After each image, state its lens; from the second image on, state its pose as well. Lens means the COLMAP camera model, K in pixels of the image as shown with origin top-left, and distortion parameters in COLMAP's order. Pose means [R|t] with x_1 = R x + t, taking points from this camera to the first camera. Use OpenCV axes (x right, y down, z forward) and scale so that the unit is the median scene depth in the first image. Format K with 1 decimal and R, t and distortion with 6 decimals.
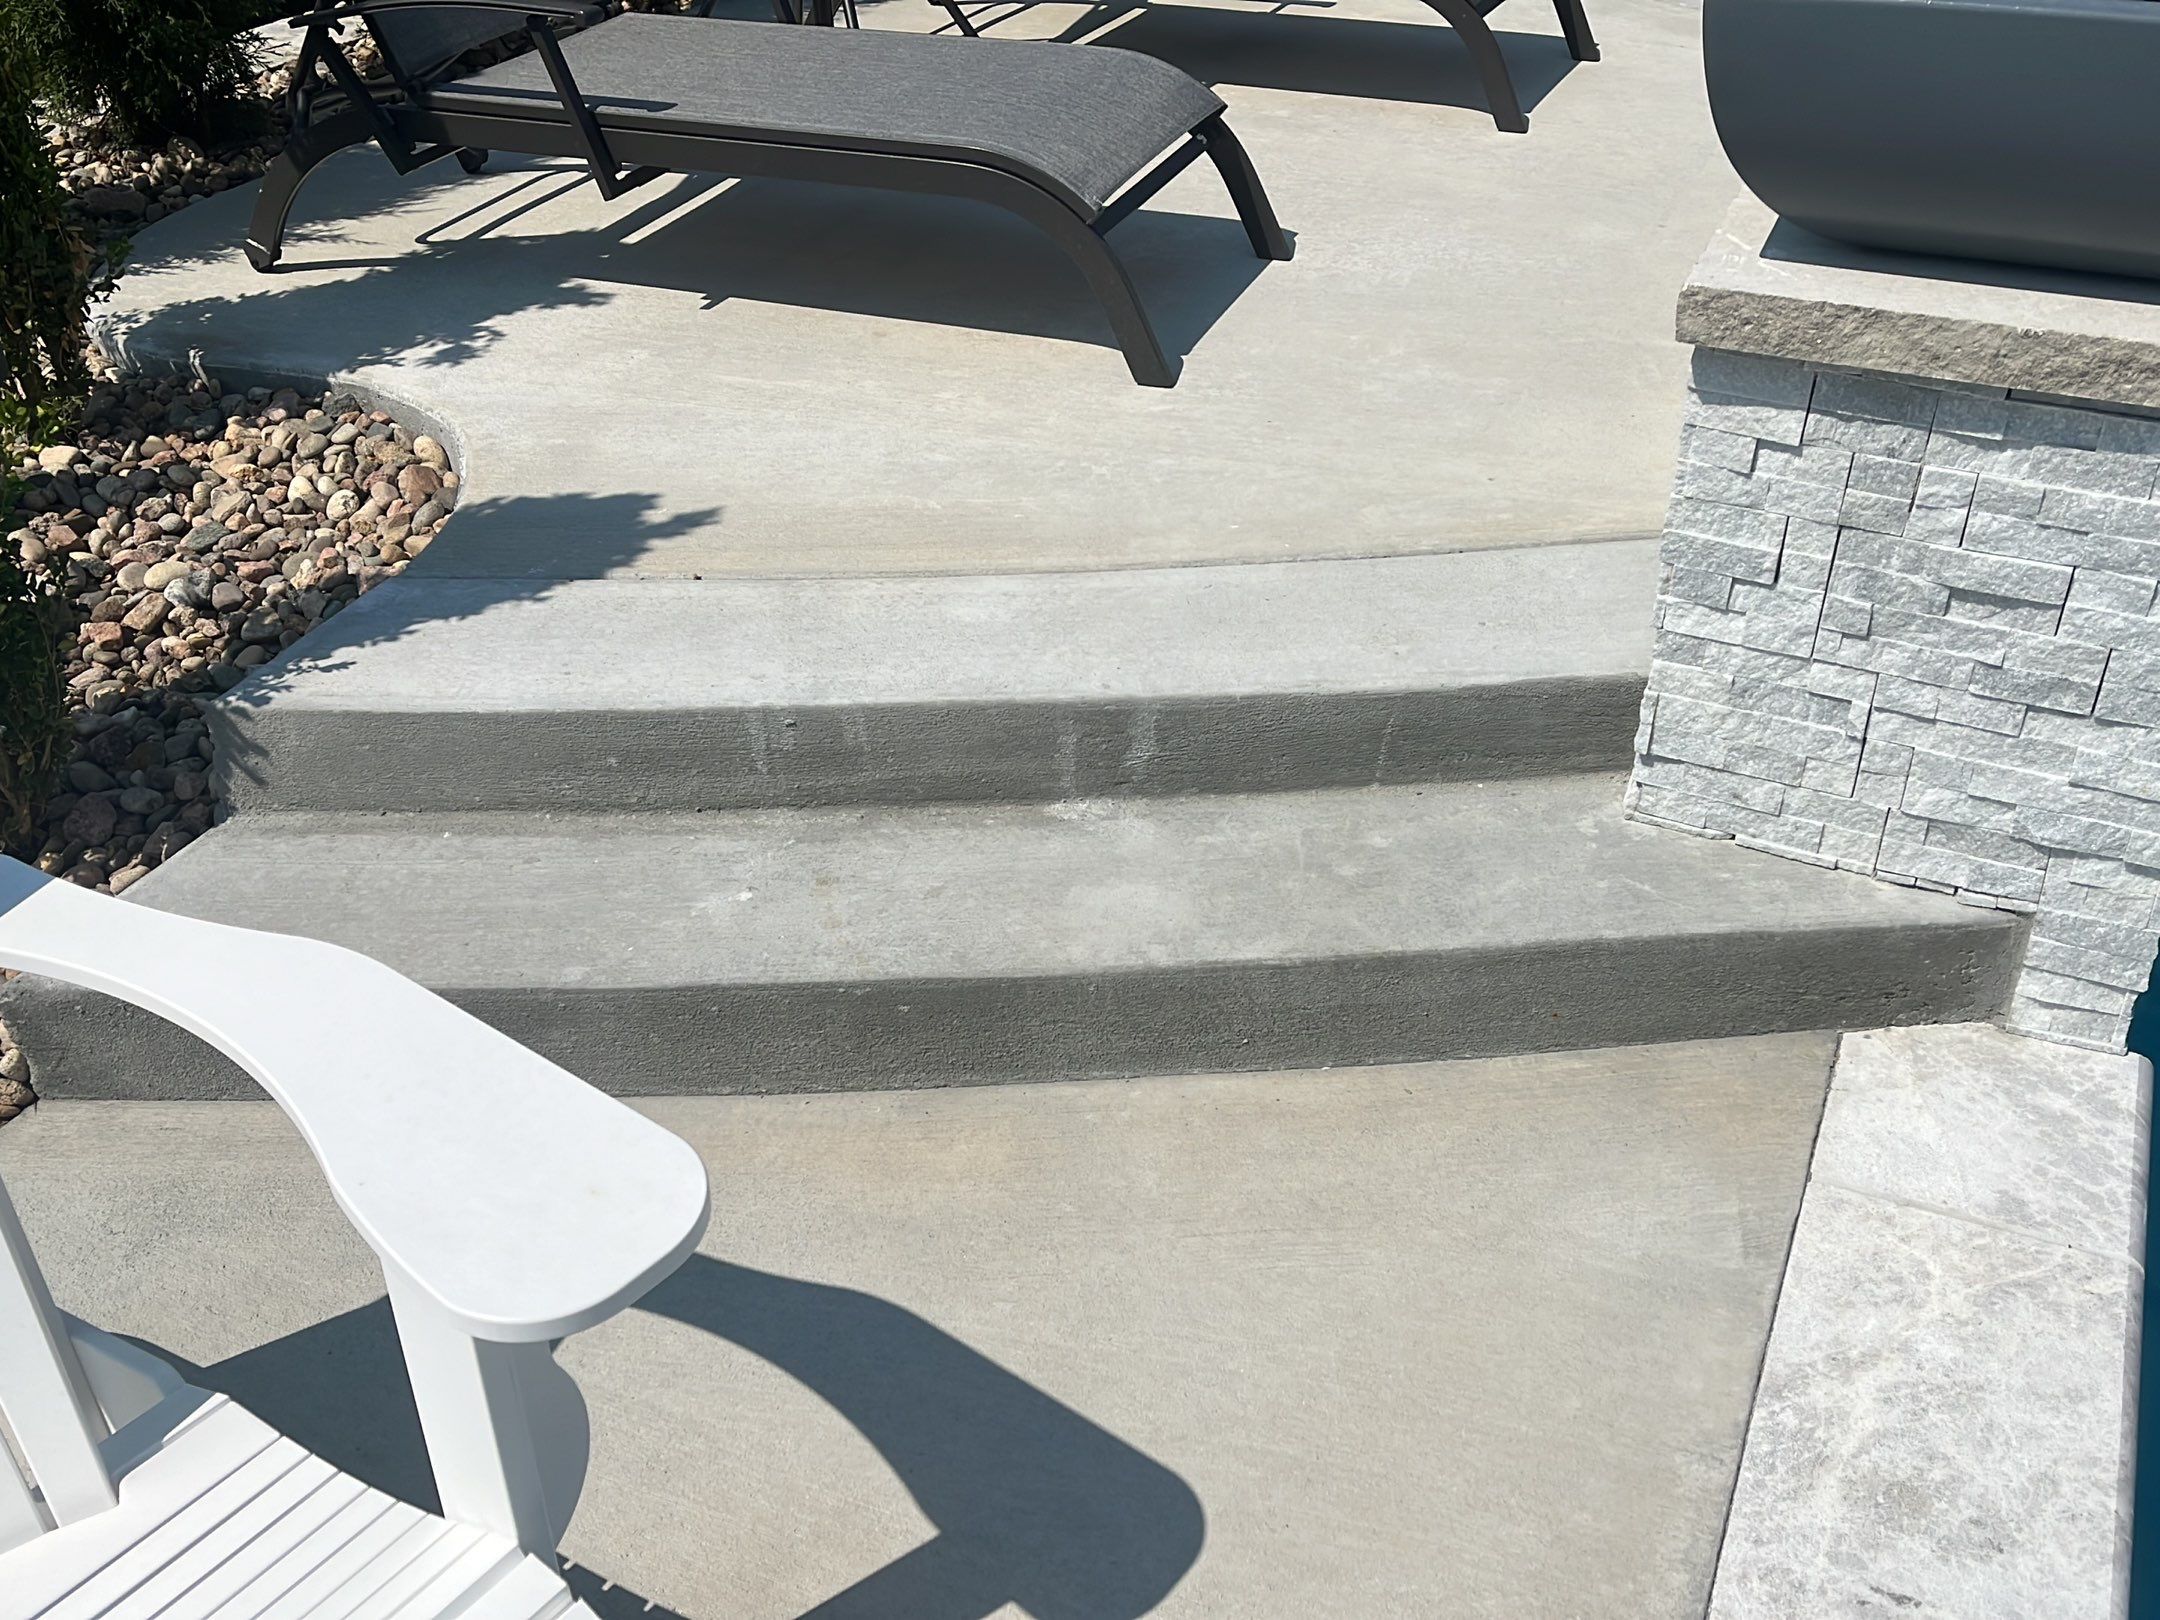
lens RADIAL K [[2129.9, 0, 1080.0], [0, 2129.9, 810.0], [0, 0, 1]] dist [0.012047, -0.010180]
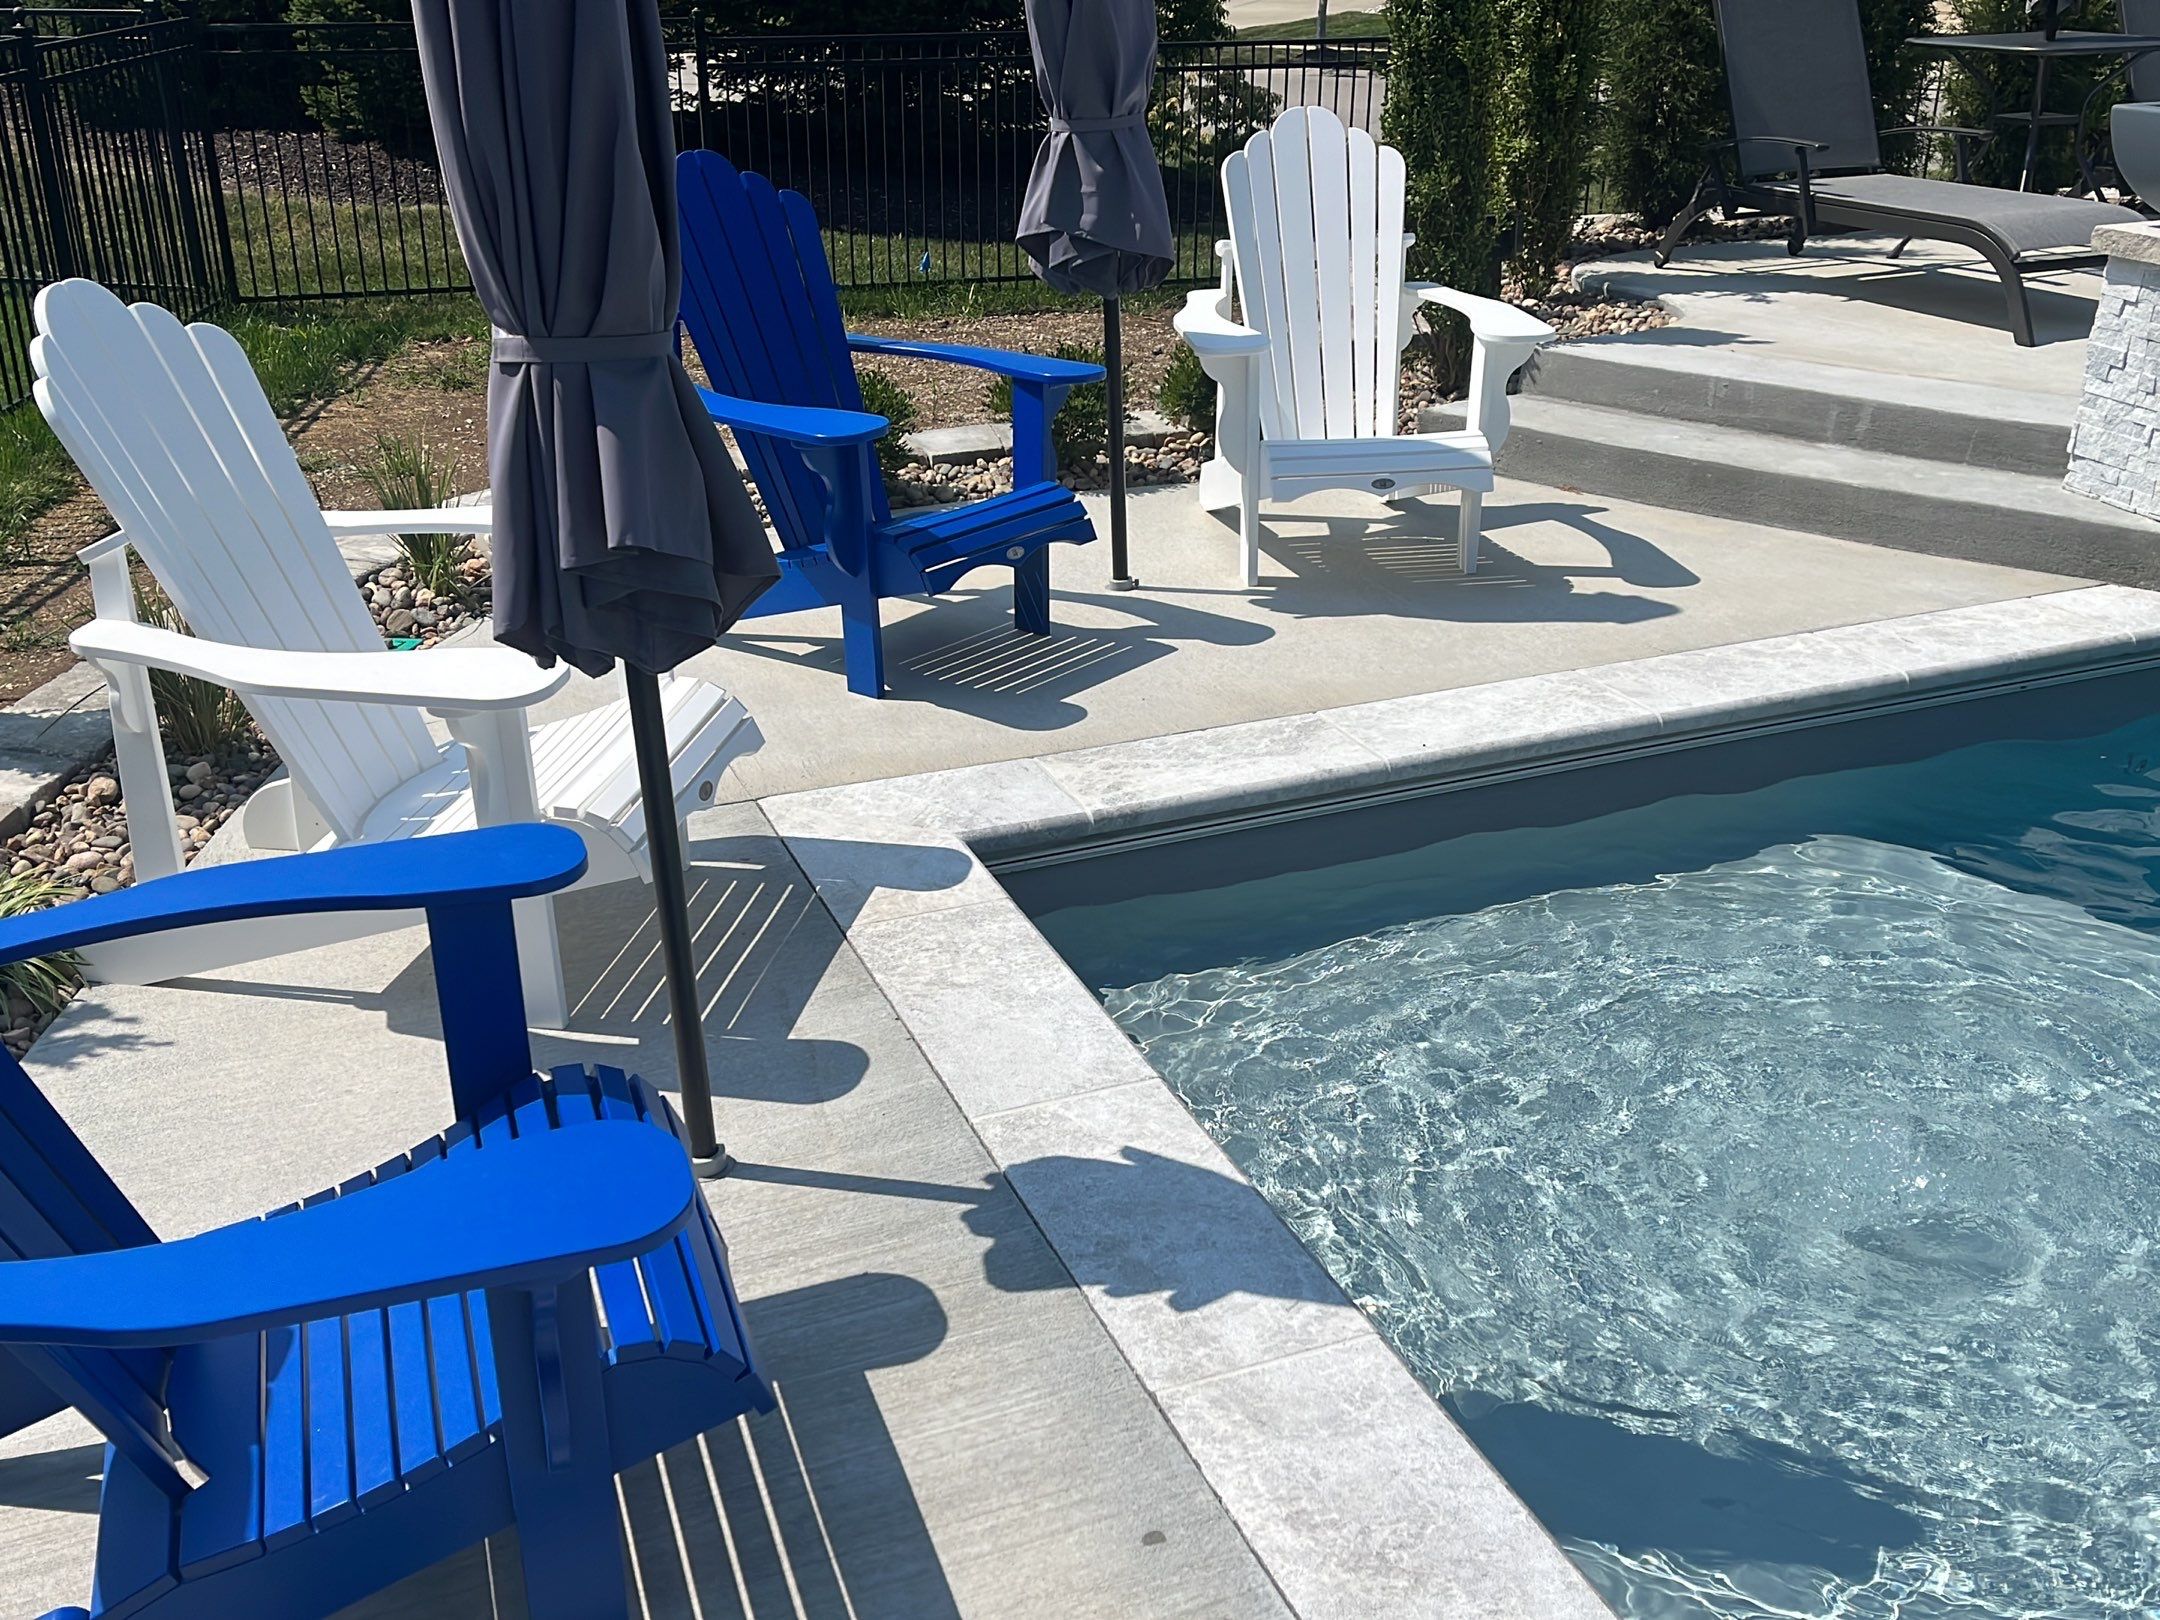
lens RADIAL K [[2129.9, 0, 1080.0], [0, 2129.9, 810.0], [0, 0, 1]] dist [0.012047, -0.010180]
pose [[0.717468, 0.281890, -0.637007, 1.048710], [-0.379839, 0.924867, -0.018543, 0.750776], [0.583920, 0.255264, 0.770635, -1.212902]]
